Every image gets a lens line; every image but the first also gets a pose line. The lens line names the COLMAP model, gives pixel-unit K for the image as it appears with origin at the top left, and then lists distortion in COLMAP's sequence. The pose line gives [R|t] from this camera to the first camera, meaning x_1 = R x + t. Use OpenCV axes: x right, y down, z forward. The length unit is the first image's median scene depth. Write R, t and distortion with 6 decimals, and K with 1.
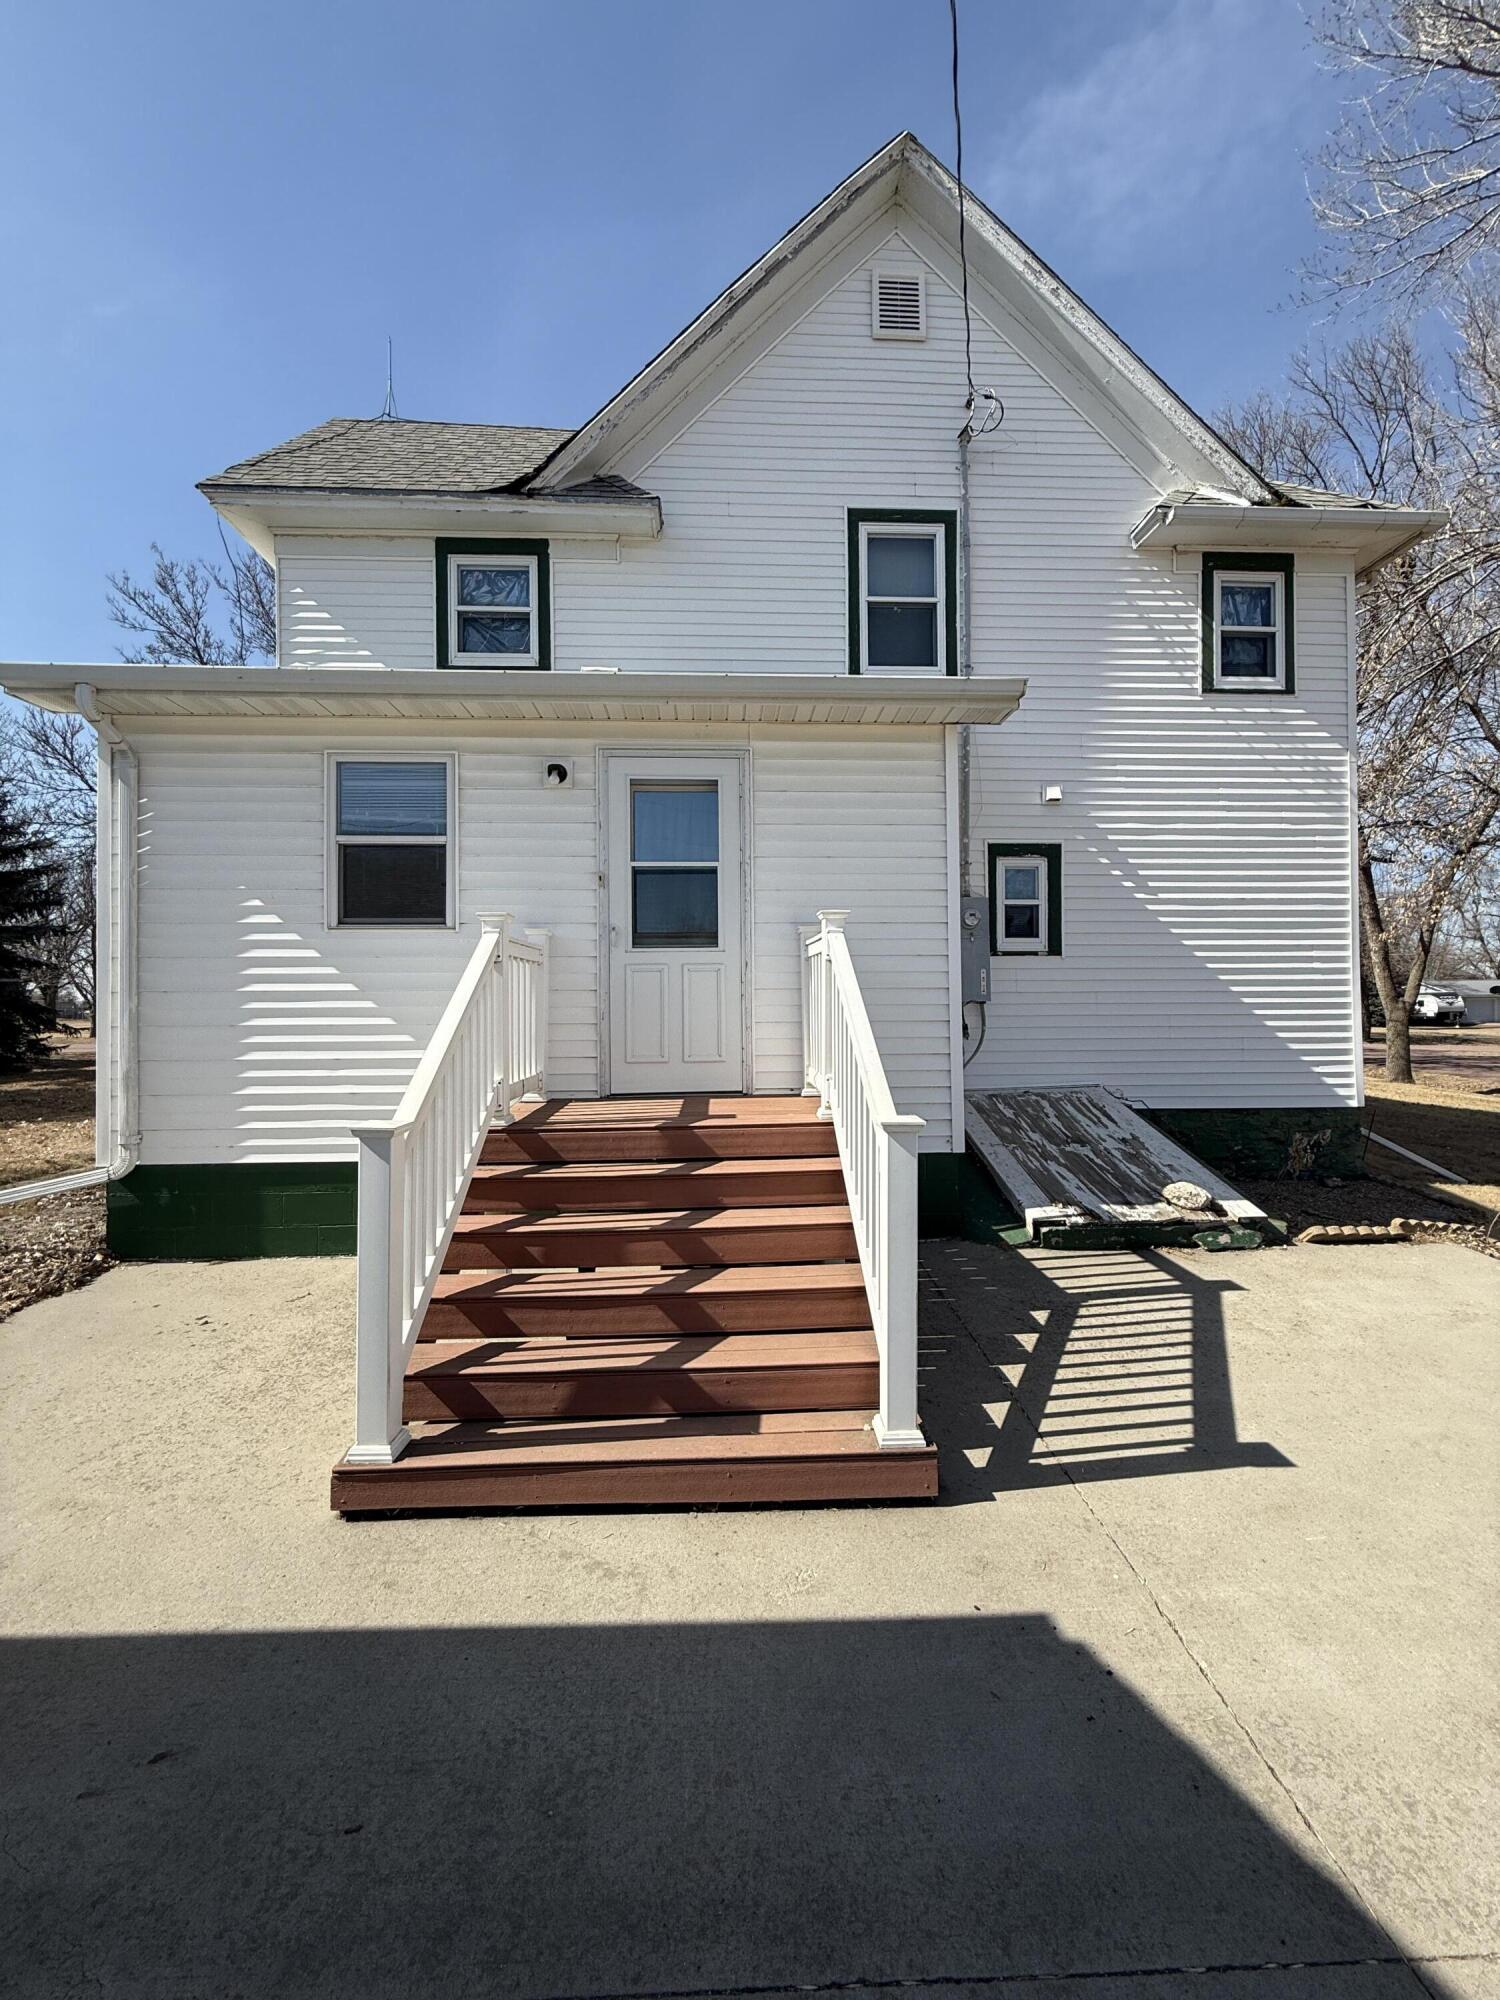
lens RADIAL K [[790.4, 0, 753.0], [0, 790.4, 994.4], [0, 0, 1]] dist [-0.000543, 0.000025]
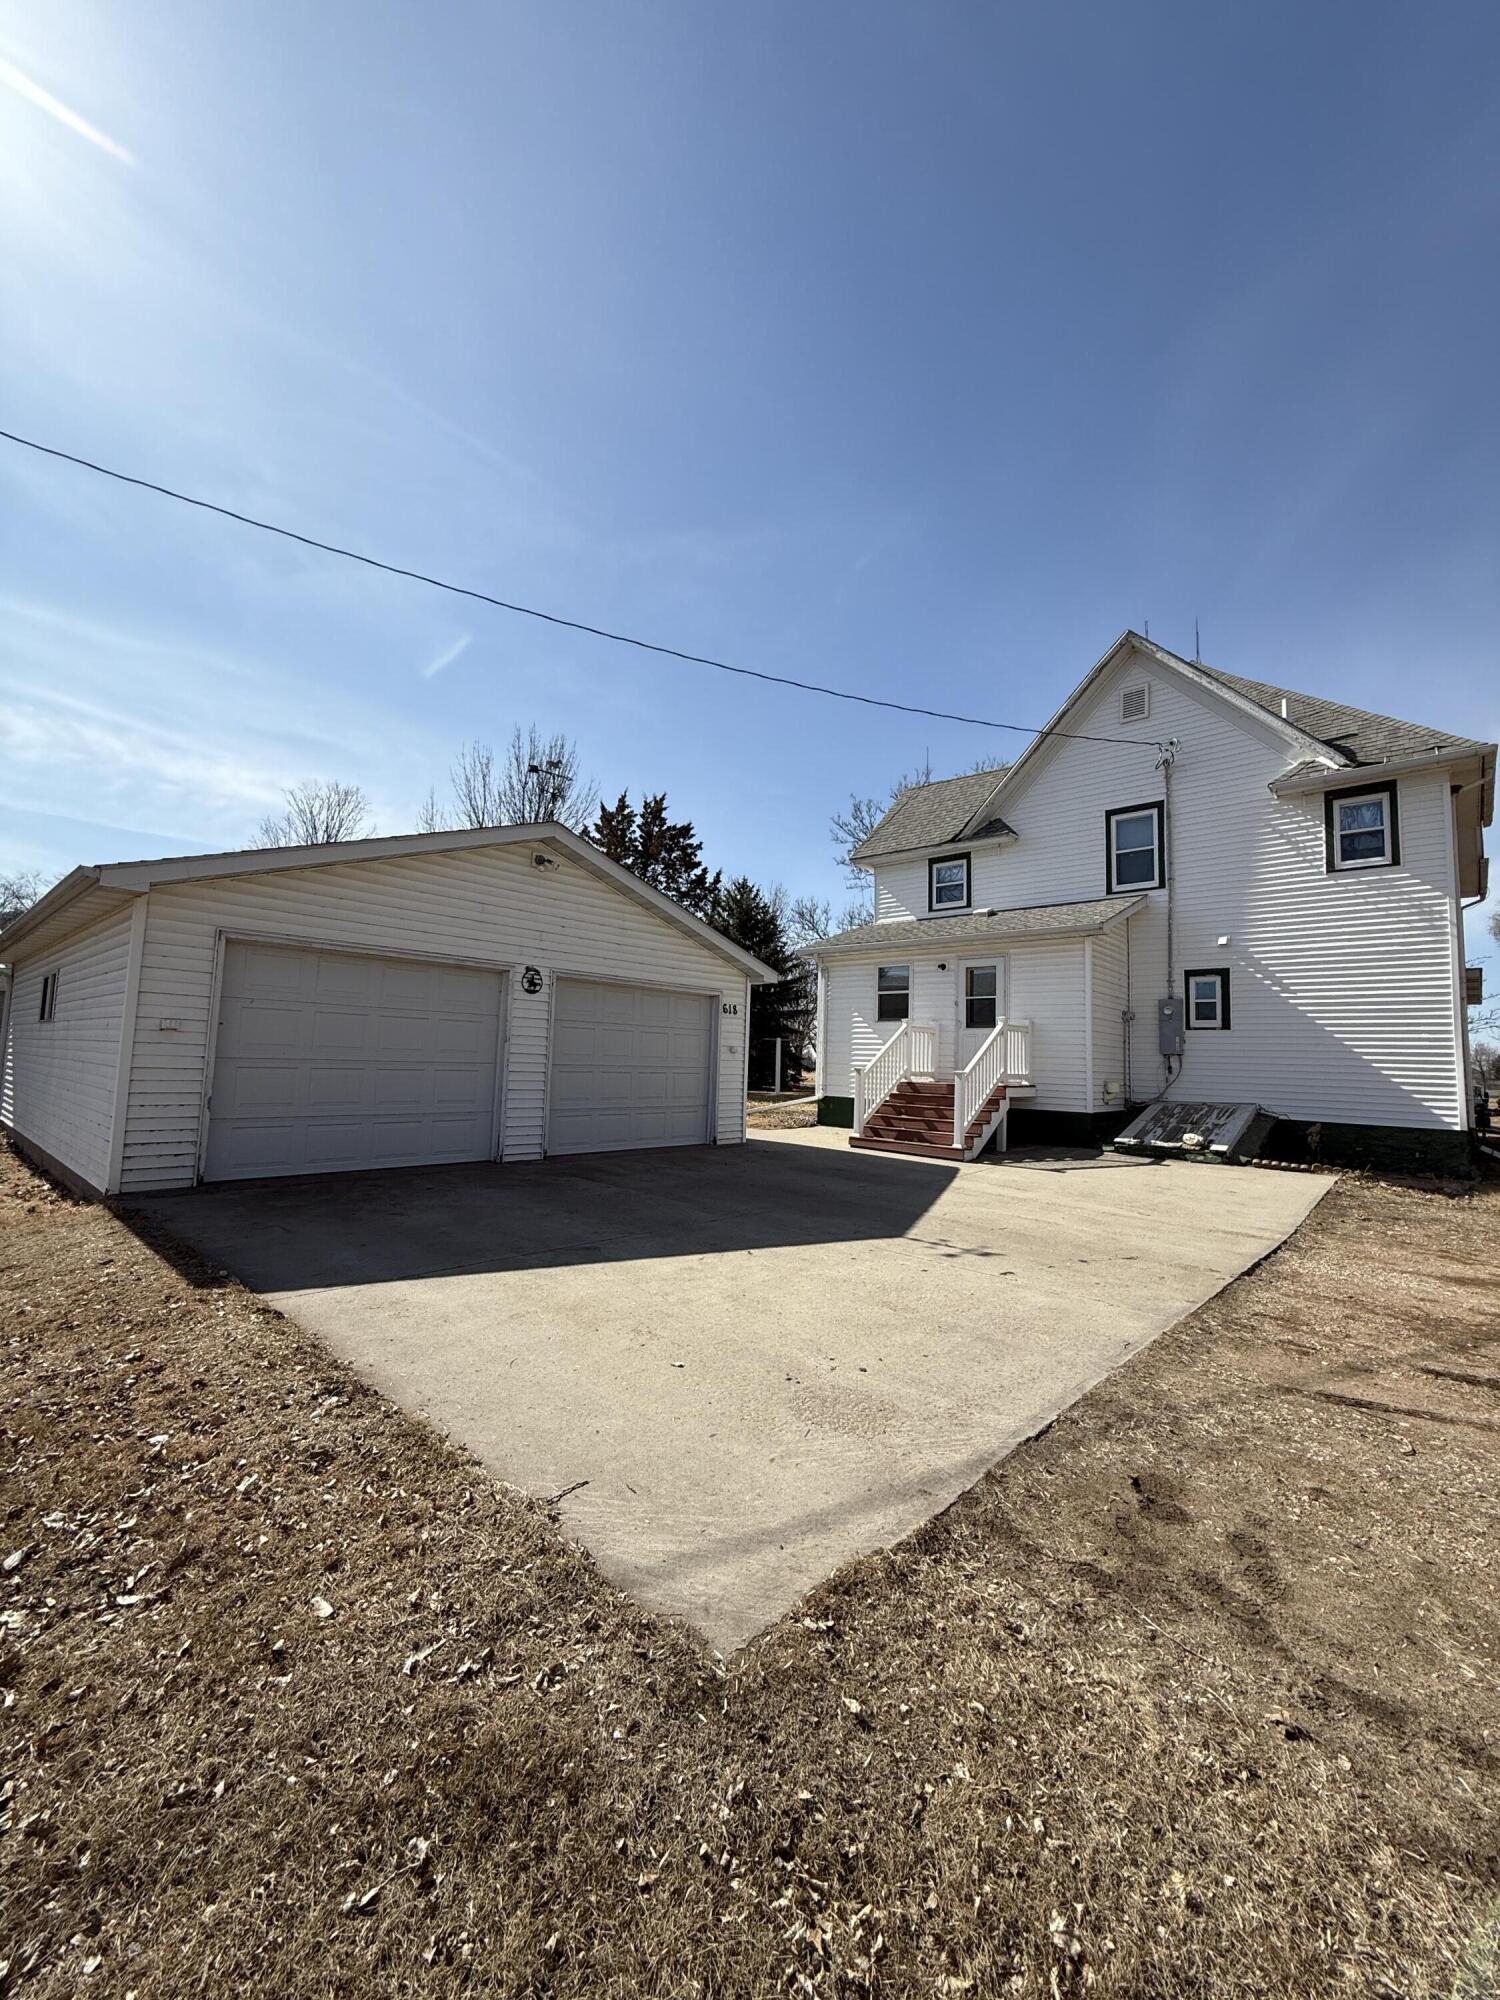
lens RADIAL K [[790.4, 0, 753.0], [0, 790.4, 994.4], [0, 0, 1]] dist [-0.000543, 0.000025]
pose [[0.708558, -0.031607, -0.704945, 0.893417], [-0.028023, 0.996948, -0.072866, 0.032051], [0.705096, 0.071384, 0.705509, -1.041018]]
